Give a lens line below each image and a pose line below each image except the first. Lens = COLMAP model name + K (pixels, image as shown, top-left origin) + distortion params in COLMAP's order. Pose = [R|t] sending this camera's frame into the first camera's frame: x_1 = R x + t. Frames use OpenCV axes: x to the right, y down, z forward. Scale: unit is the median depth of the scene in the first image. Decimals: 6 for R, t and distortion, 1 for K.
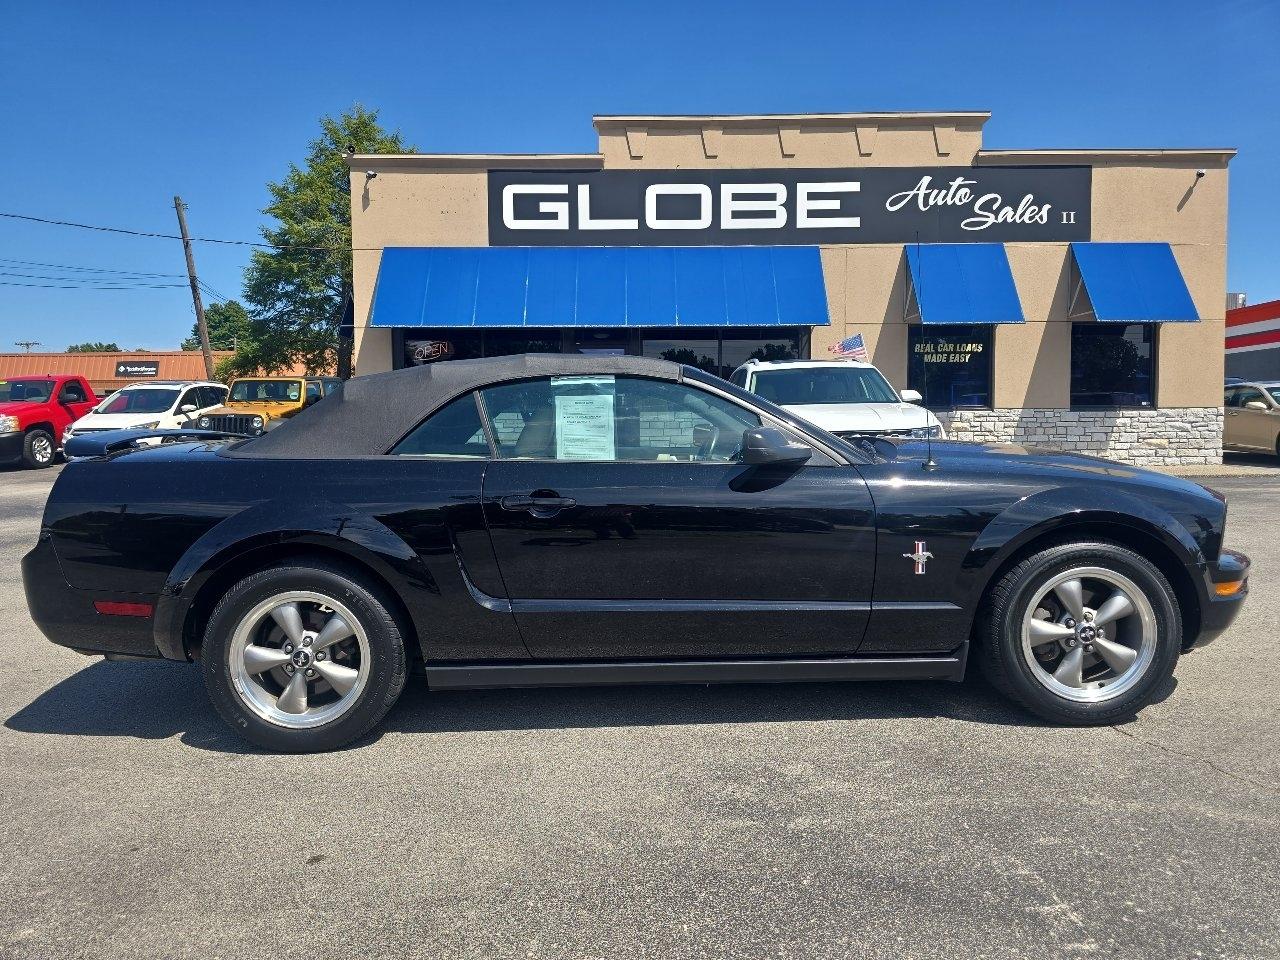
lens RADIAL K [[870.8, 0, 634.0], [0, 870.8, 484.7], [0, 0, 1]] dist [0.048442, -0.045428]
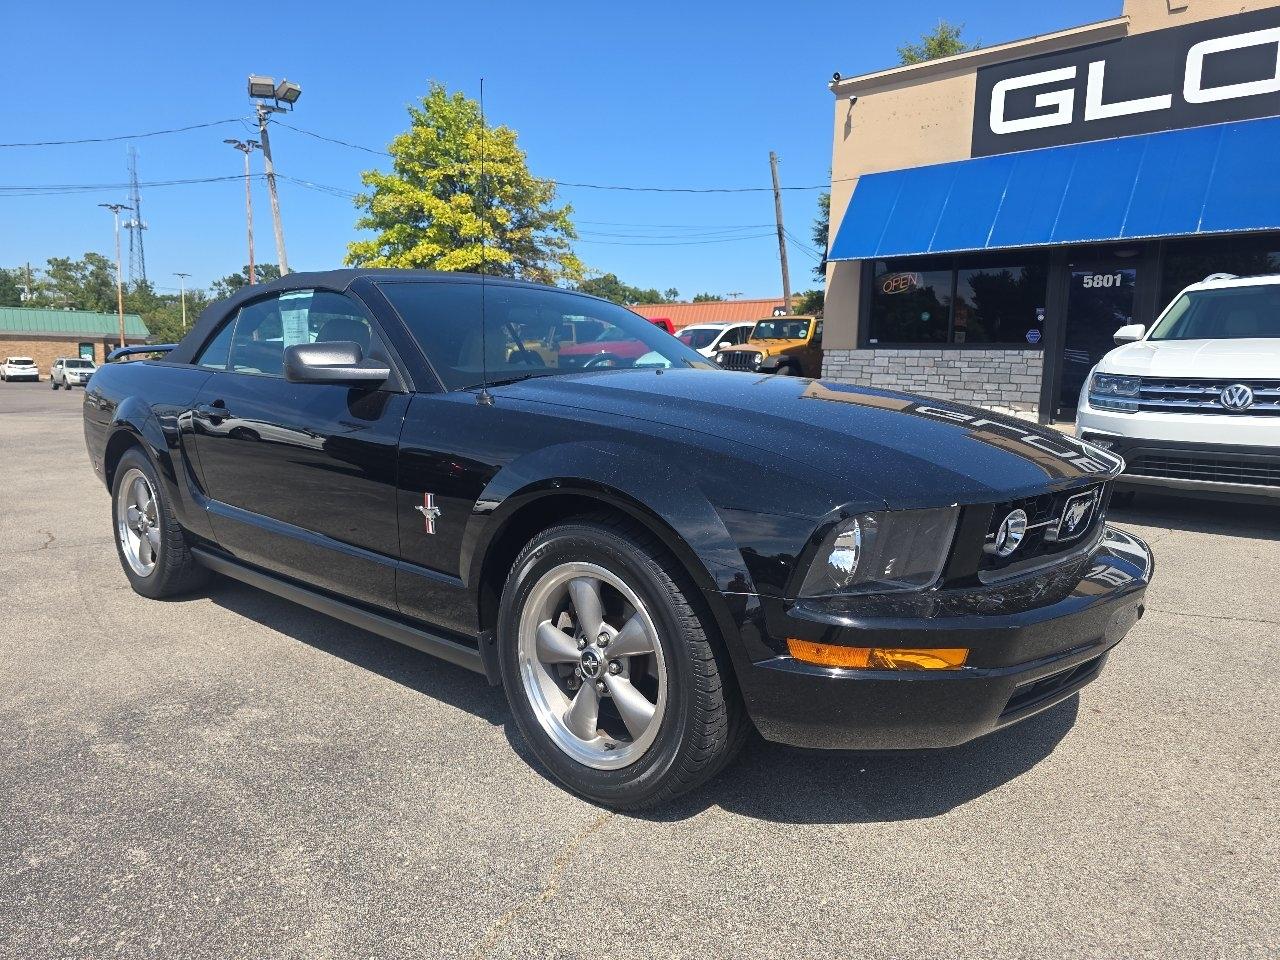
lens RADIAL K [[870.8, 0, 628.0], [0, 870.8, 478.3], [0, 0, 1]] dist [0.048442, -0.045428]
pose [[0.722032, 0.113307, -0.682519, 0.223924], [-0.073988, 0.993487, 0.086661, -0.006507], [0.687893, -0.012074, 0.725712, 0.125932]]
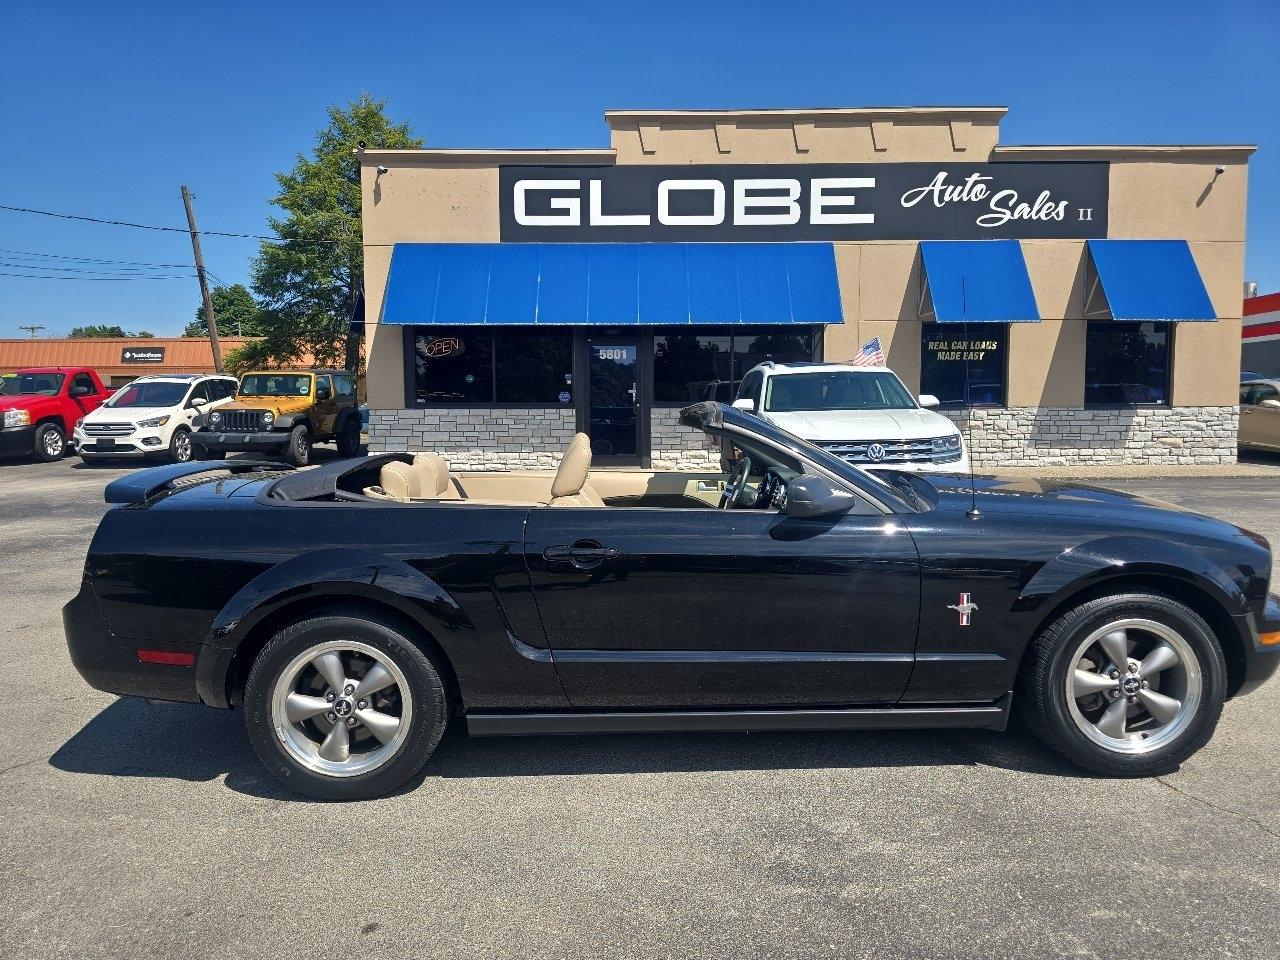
lens RADIAL K [[870.8, 0, 631.7], [0, 870.8, 484.0], [0, 0, 1]] dist [0.048442, -0.045428]
pose [[0.999981, 0.003193, -0.005284, -0.010418], [-0.003092, 0.999815, 0.018963, -0.017299], [0.005344, -0.018947, 0.999806, 0.001455]]
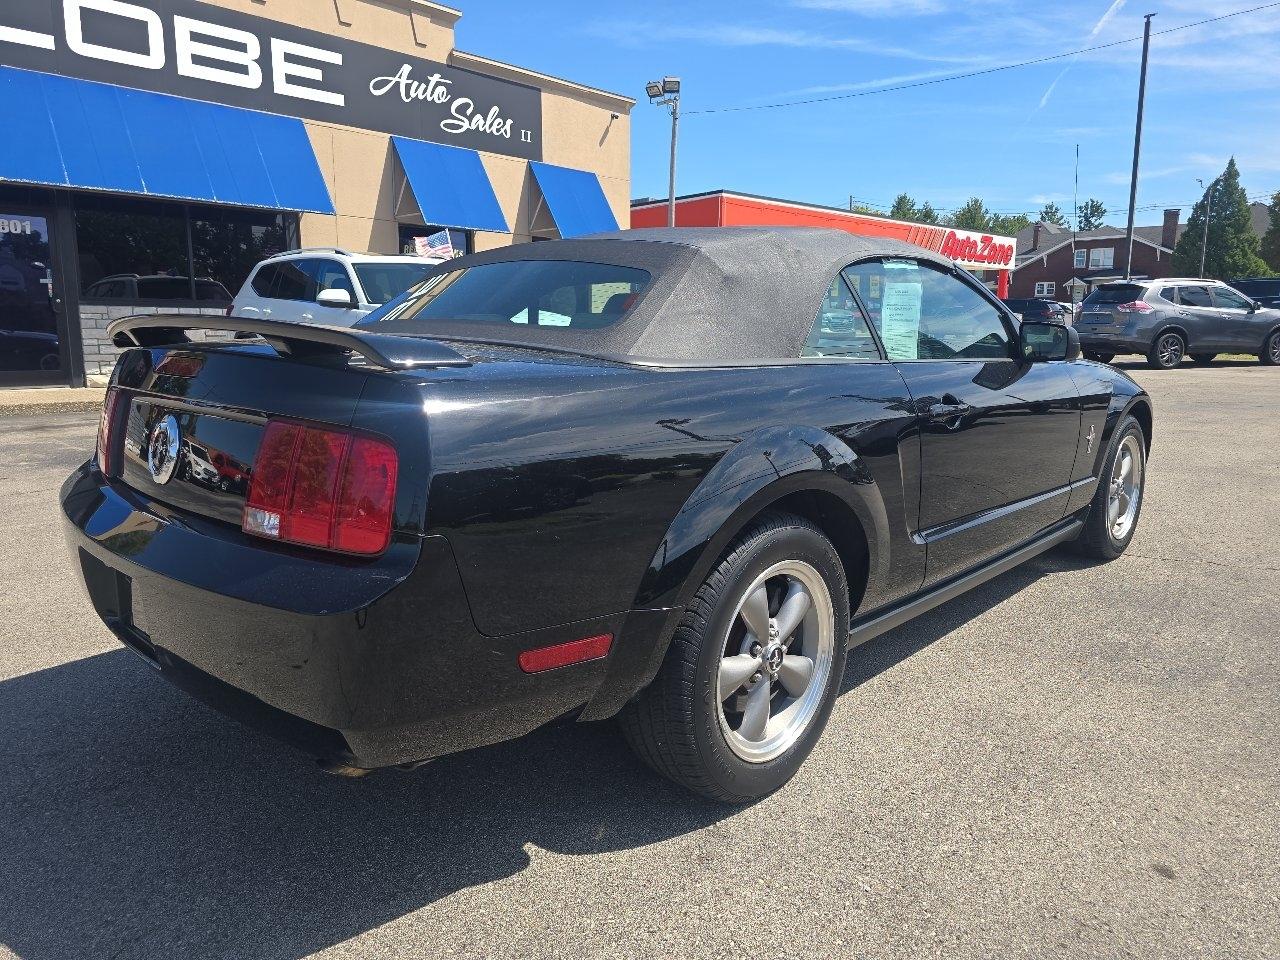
lens RADIAL K [[870.8, 0, 629.7], [0, 870.8, 470.5], [0, 0, 1]] dist [0.048442, -0.045428]
pose [[0.705533, -0.103459, 0.701085, -0.209070], [0.040951, 0.993585, 0.105412, -0.005179], [-0.707493, -0.045661, 0.705244, 0.137770]]
